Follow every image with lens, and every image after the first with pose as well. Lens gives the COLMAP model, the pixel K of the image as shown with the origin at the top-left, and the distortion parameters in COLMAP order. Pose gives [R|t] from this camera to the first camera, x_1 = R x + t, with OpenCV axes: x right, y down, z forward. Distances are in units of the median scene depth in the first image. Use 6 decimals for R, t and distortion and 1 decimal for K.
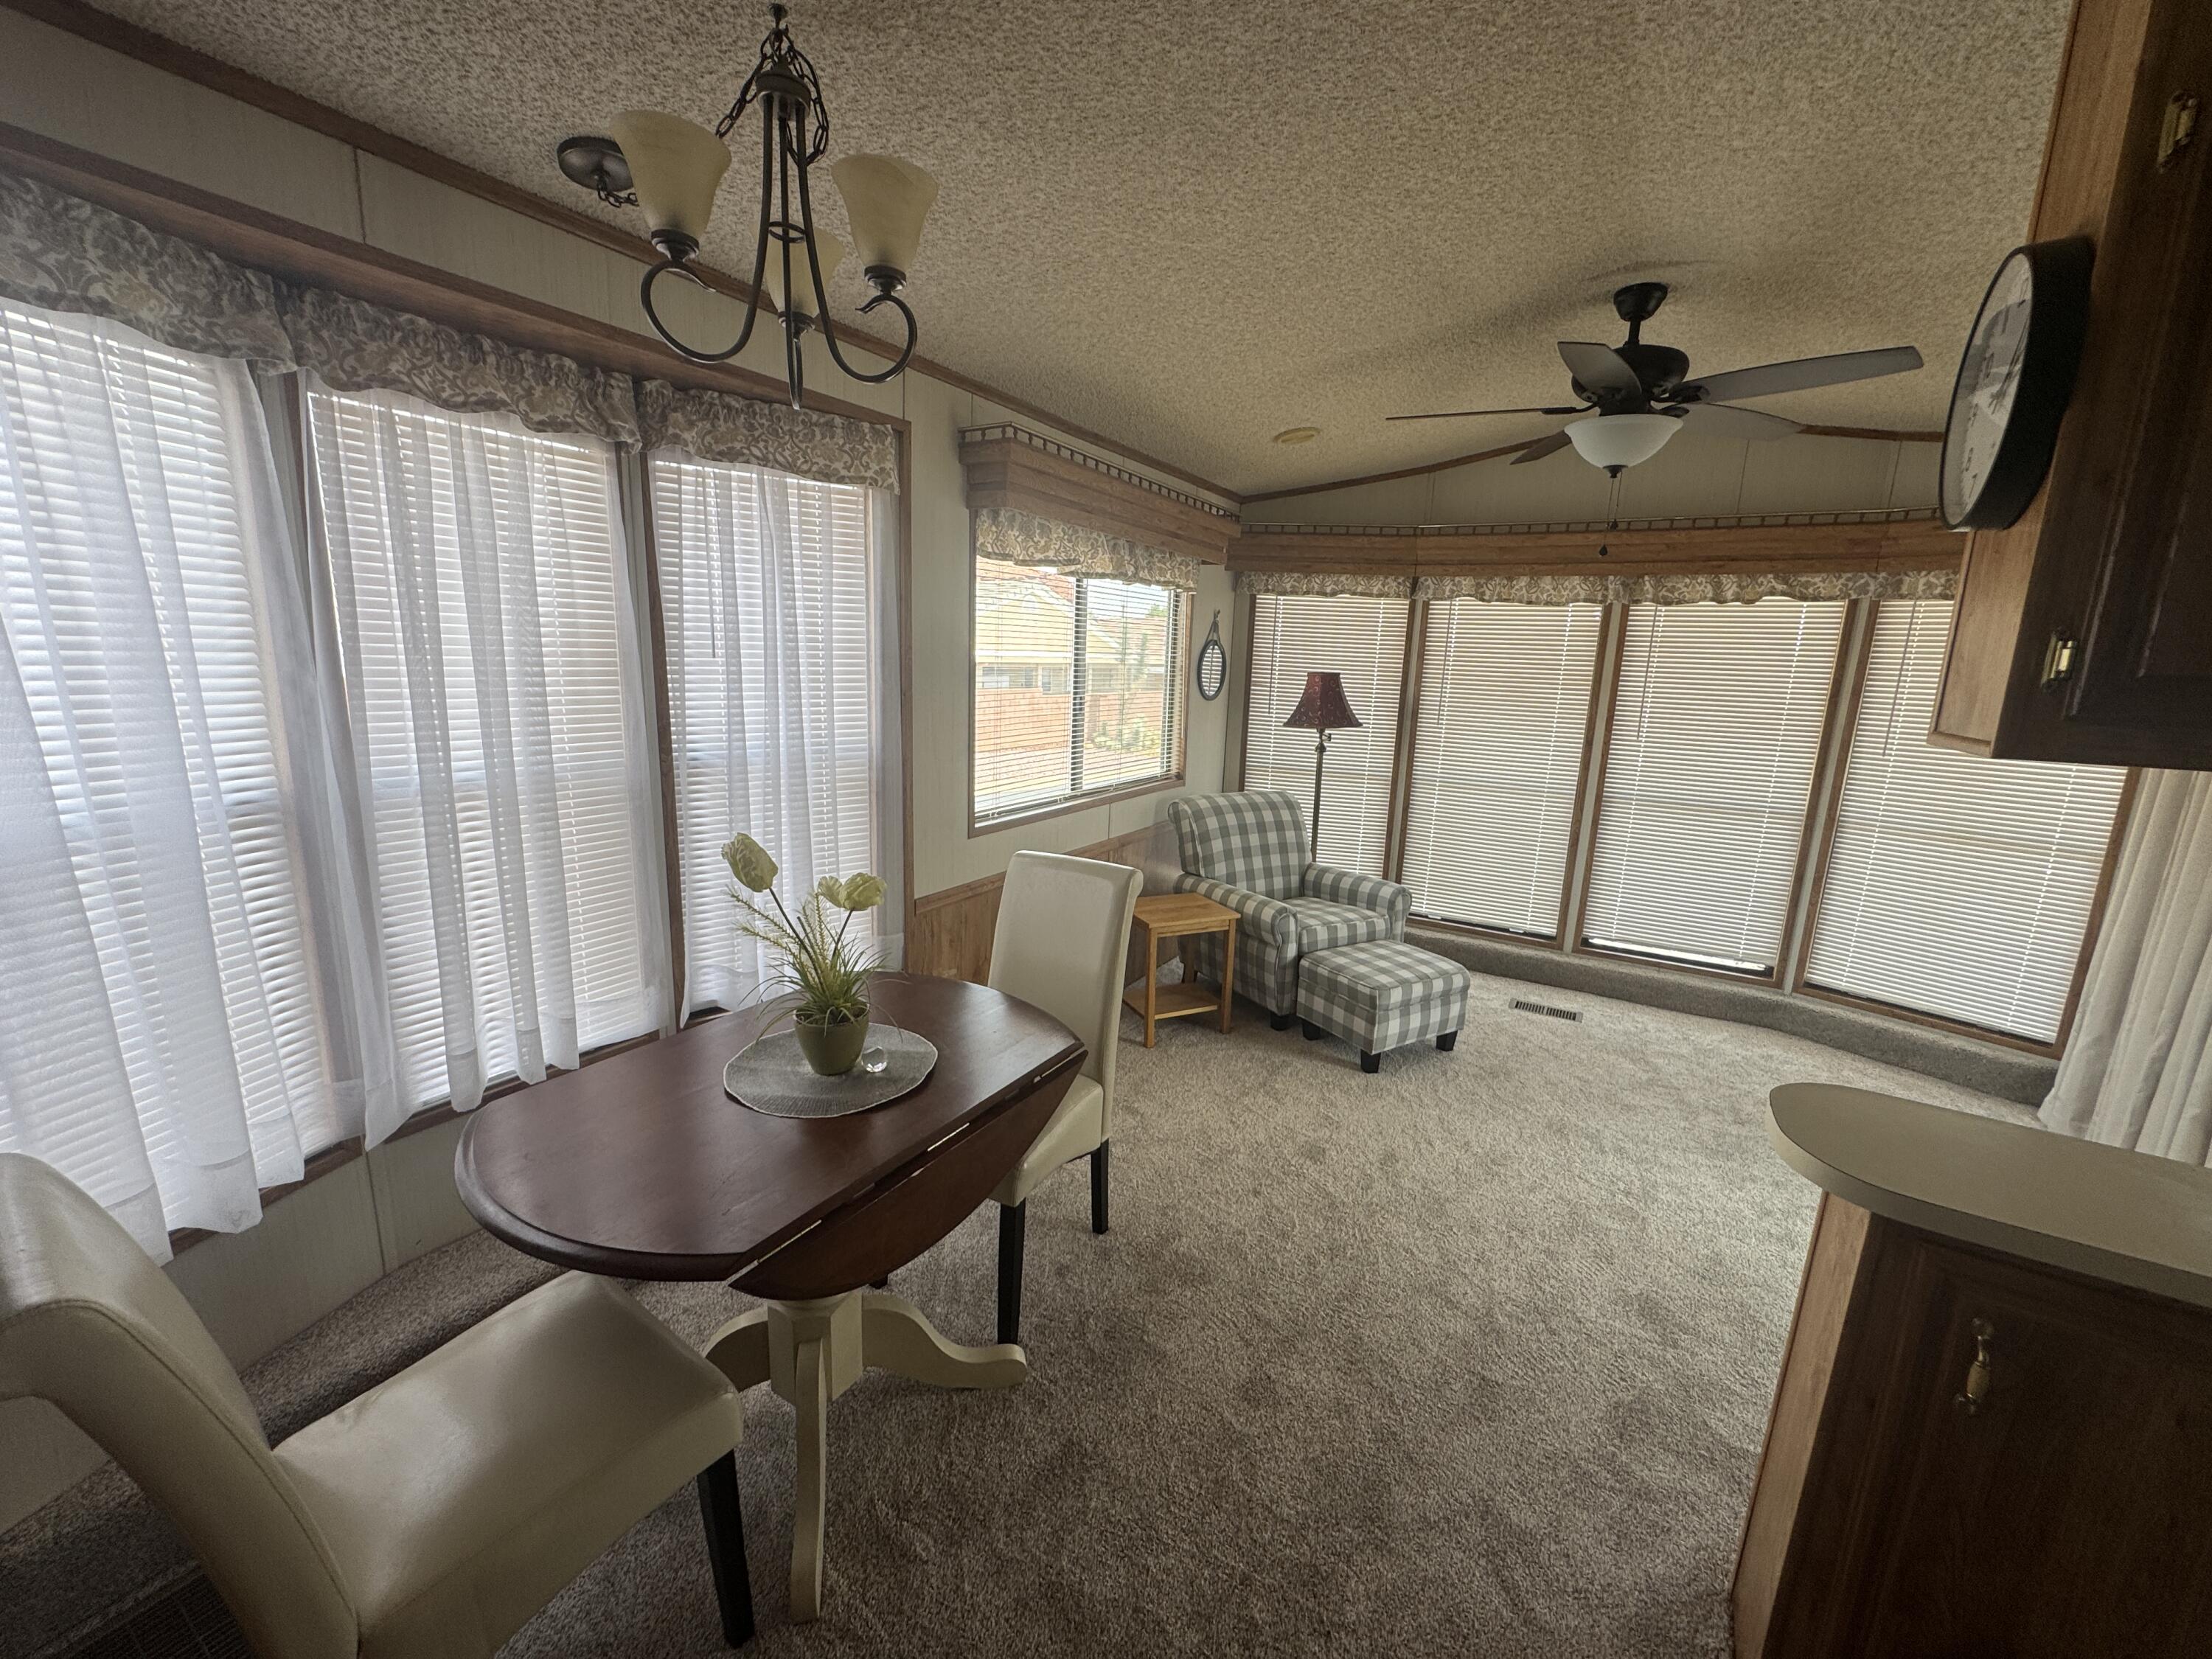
lens RADIAL K [[881.0, 0, 1114.4], [0, 881.0, 828.4], [0, 0, 1]] dist [-0.005439, -0.000010]
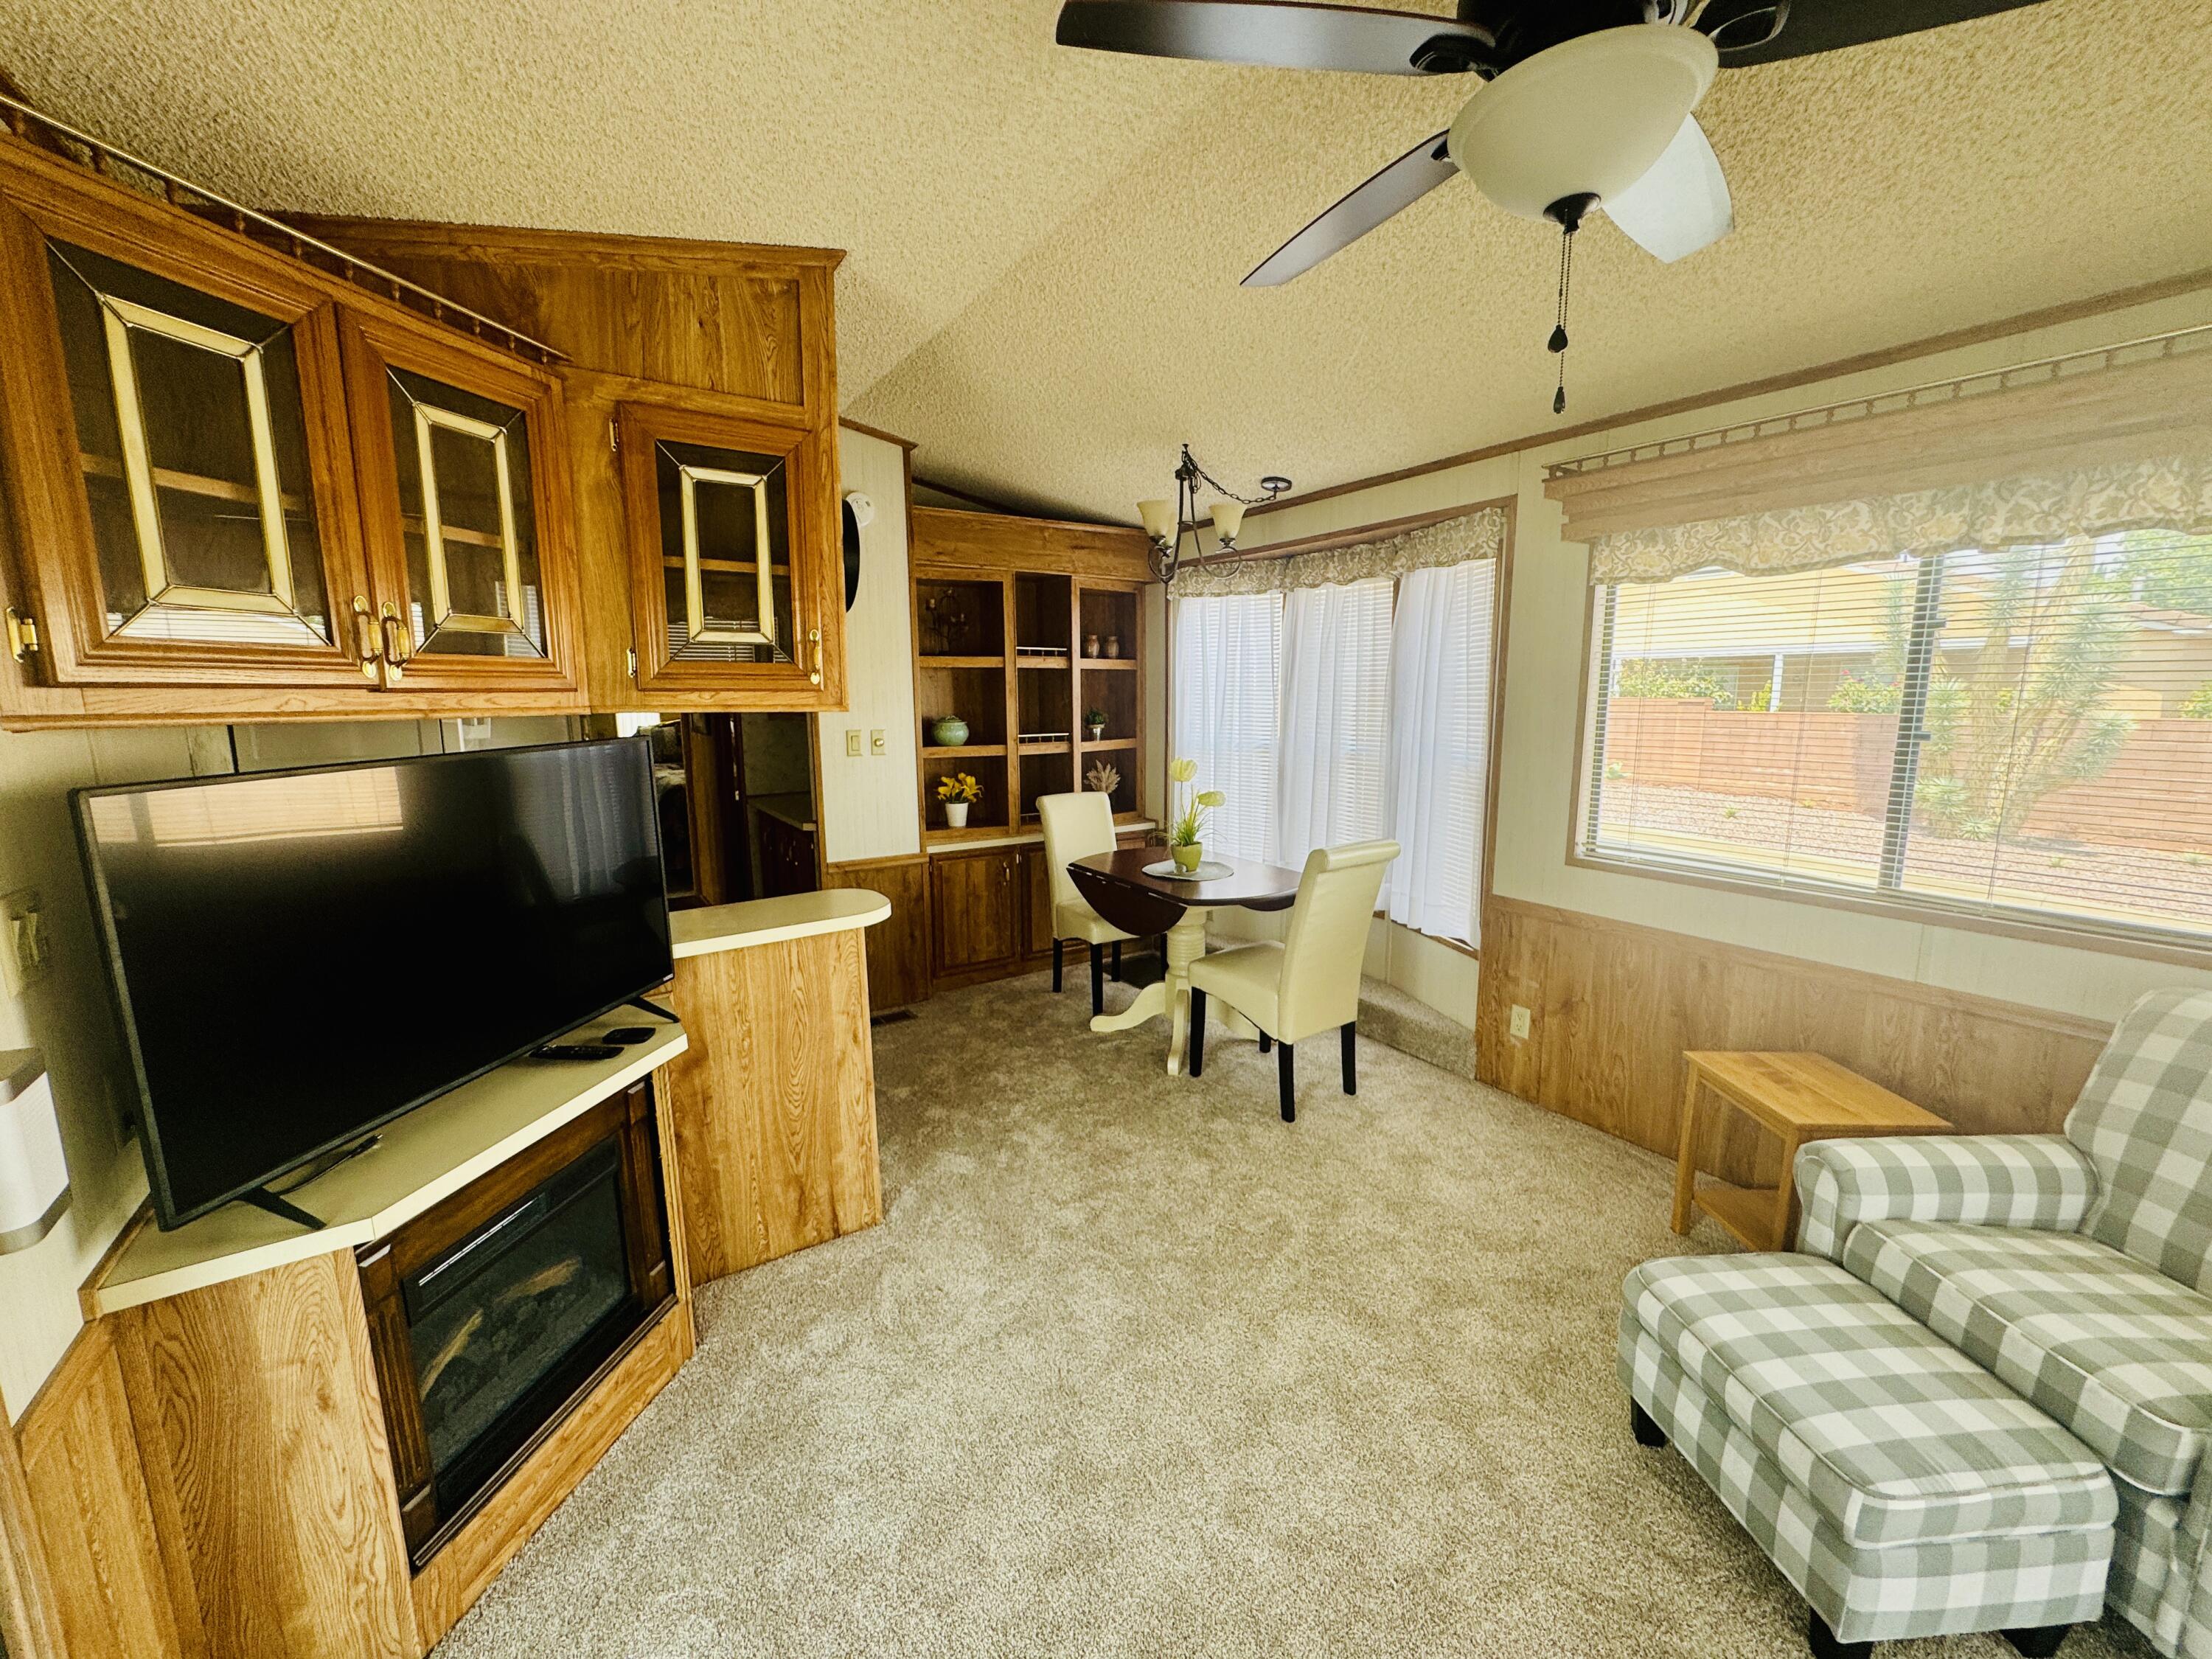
lens RADIAL K [[881.0, 0, 1106.7], [0, 881.0, 829.0], [0, 0, 1]] dist [-0.005439, -0.000010]
pose [[-0.426657, 0.110011, -0.897698, 1.586569], [-0.186007, 0.960682, 0.206134, -0.228972], [0.885079, 0.254927, -0.389419, 1.521524]]
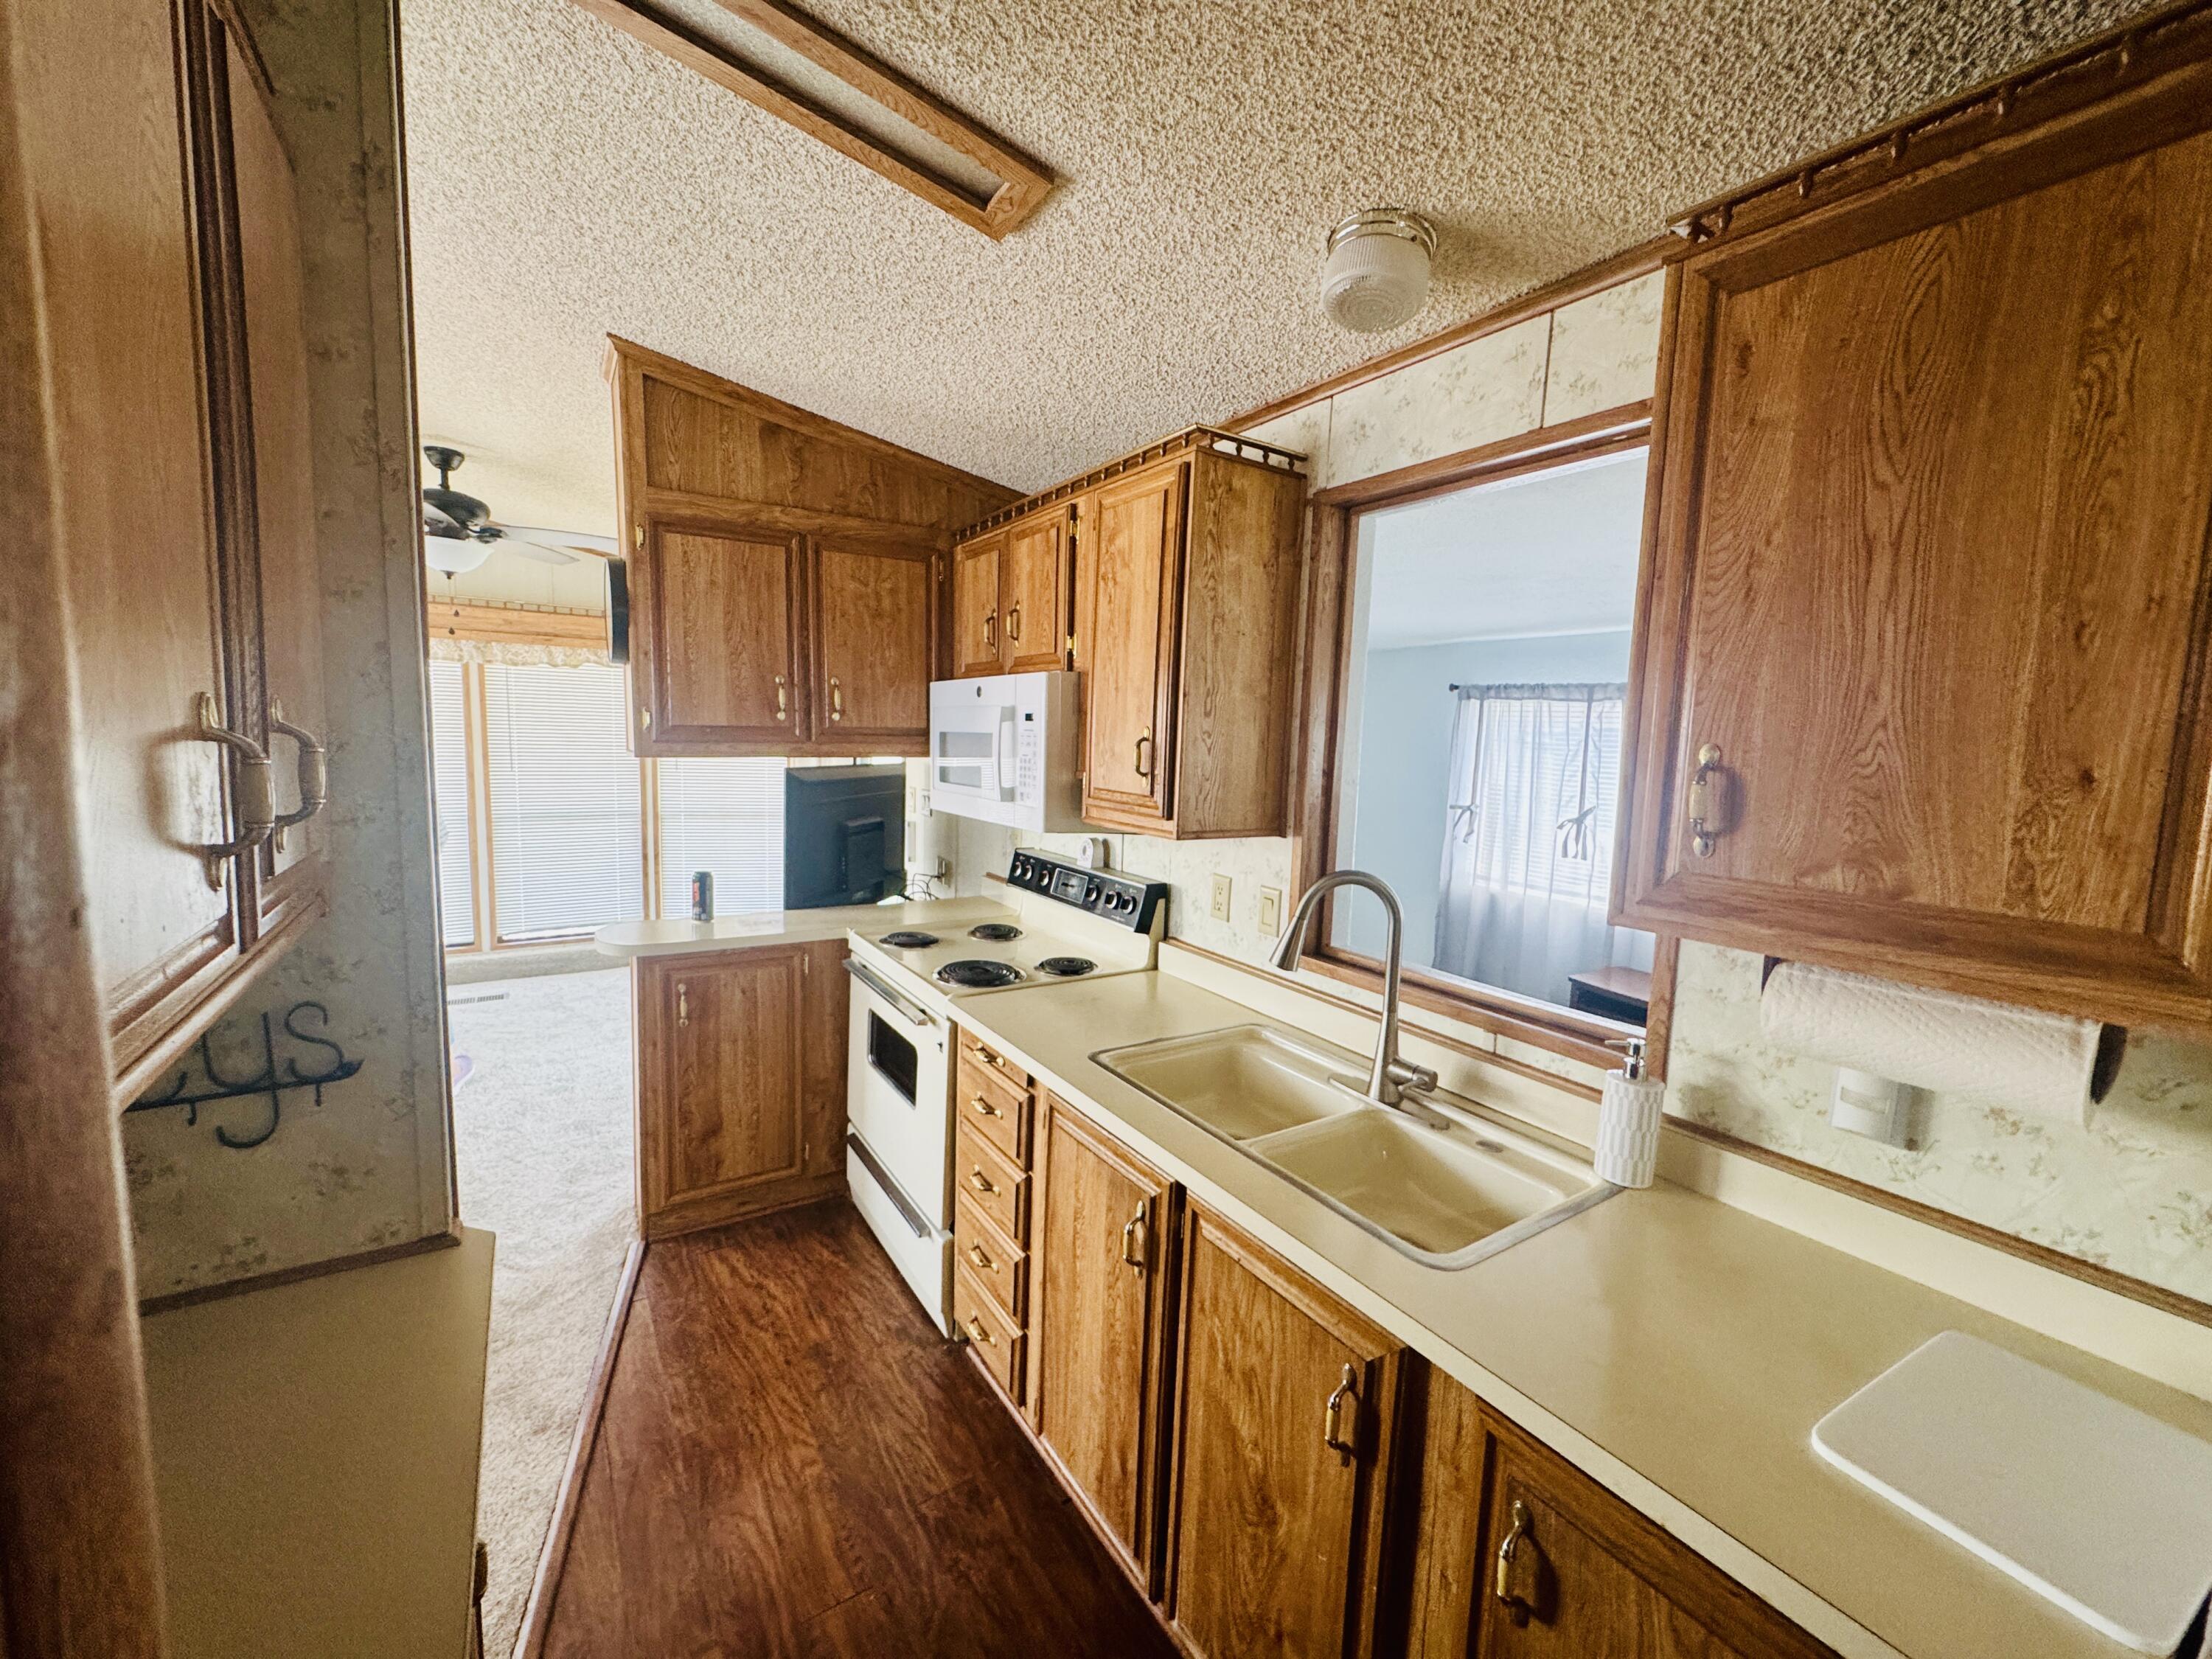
lens RADIAL K [[881.0, 0, 1108.2], [0, 881.0, 830.7], [0, 0, 1]] dist [-0.005439, -0.000010]
pose [[0.438993, -0.123906, 0.889906, -0.345543], [0.159338, 0.985483, 0.058611, 0.100495], [-0.884249, 0.116066, 0.452363, -0.676974]]
